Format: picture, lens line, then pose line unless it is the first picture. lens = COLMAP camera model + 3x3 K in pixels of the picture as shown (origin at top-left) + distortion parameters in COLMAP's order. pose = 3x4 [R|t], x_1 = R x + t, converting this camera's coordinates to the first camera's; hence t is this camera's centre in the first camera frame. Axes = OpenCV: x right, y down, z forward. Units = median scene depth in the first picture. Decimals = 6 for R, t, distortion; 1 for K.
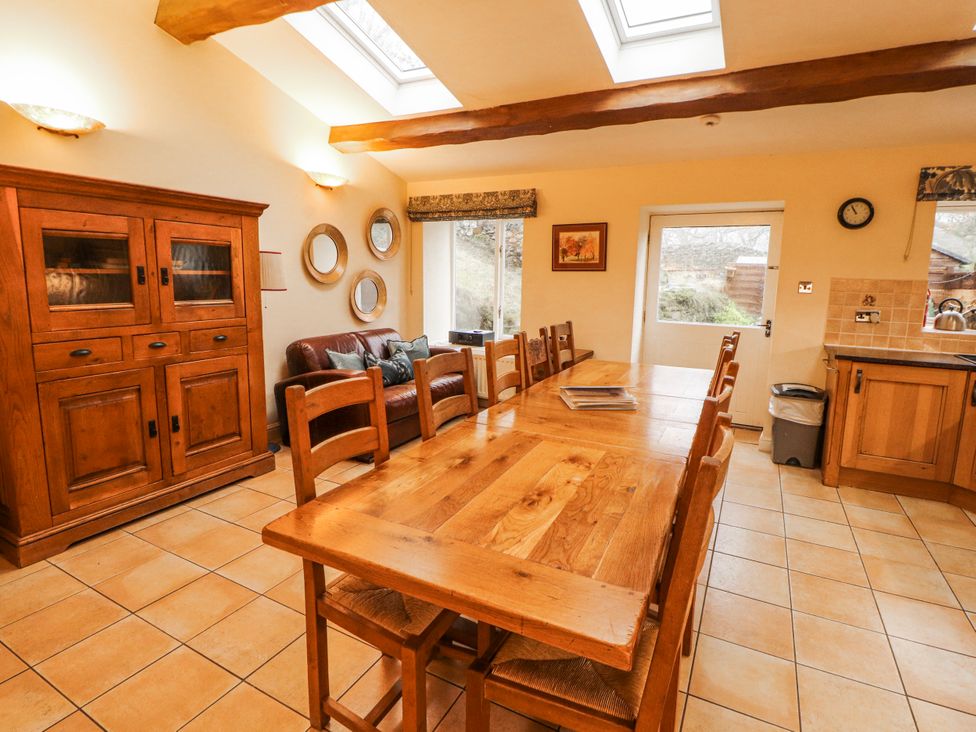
lens RADIAL K [[505.1, 0, 487.9], [0, 505.1, 362.9], [0, 0, 1]] dist [-0.001343, -0.011322]
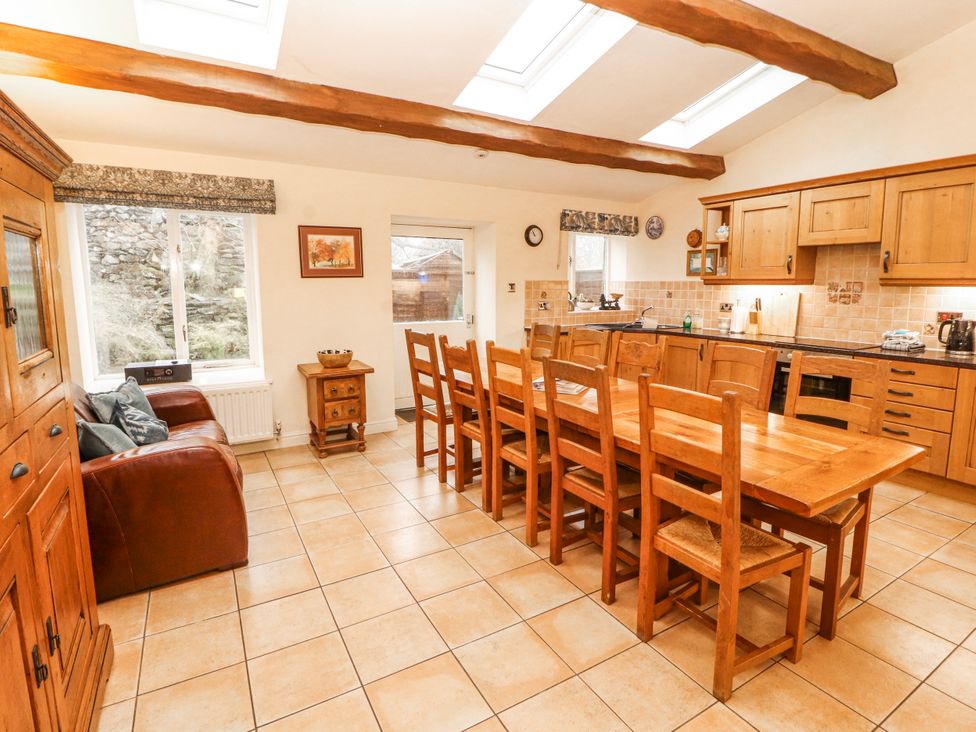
lens RADIAL K [[505.1, 0, 491.1], [0, 505.1, 355.8], [0, 0, 1]] dist [-0.001343, -0.011322]
pose [[0.520533, -0.145833, 0.841296, -0.663790], [0.153613, 0.985224, 0.075738, -0.094325], [-0.839910, 0.089810, 0.535243, 0.391753]]
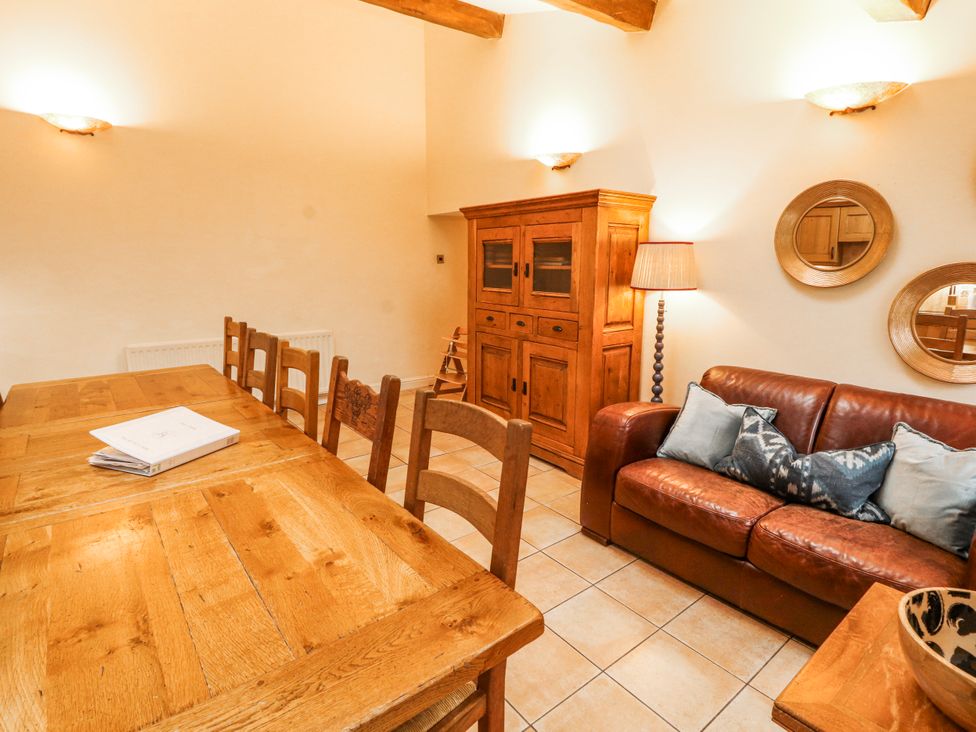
lens RADIAL K [[505.1, 0, 488.5], [0, 505.1, 364.2], [0, 0, 1]] dist [-0.001343, -0.011322]
pose [[-0.411290, 0.154299, -0.898350, 0.480443], [-0.173312, 0.954351, 0.243265, -0.202376], [0.894876, 0.255748, -0.365773, 1.219937]]
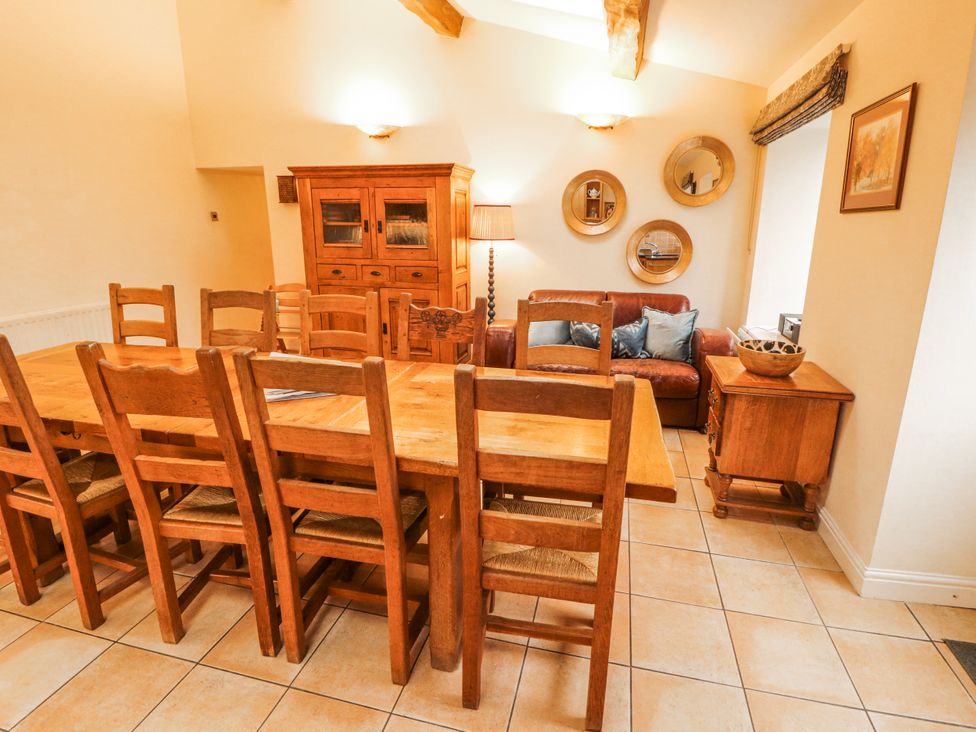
lens RADIAL K [[505.1, 0, 493.8], [0, 505.1, 363.4], [0, 0, 1]] dist [-0.001343, -0.011322]
pose [[0.237398, 0.243004, -0.940527, 0.784324], [-0.166667, 0.964038, 0.207010, -0.126083], [0.957008, 0.107611, 0.269361, 0.820223]]
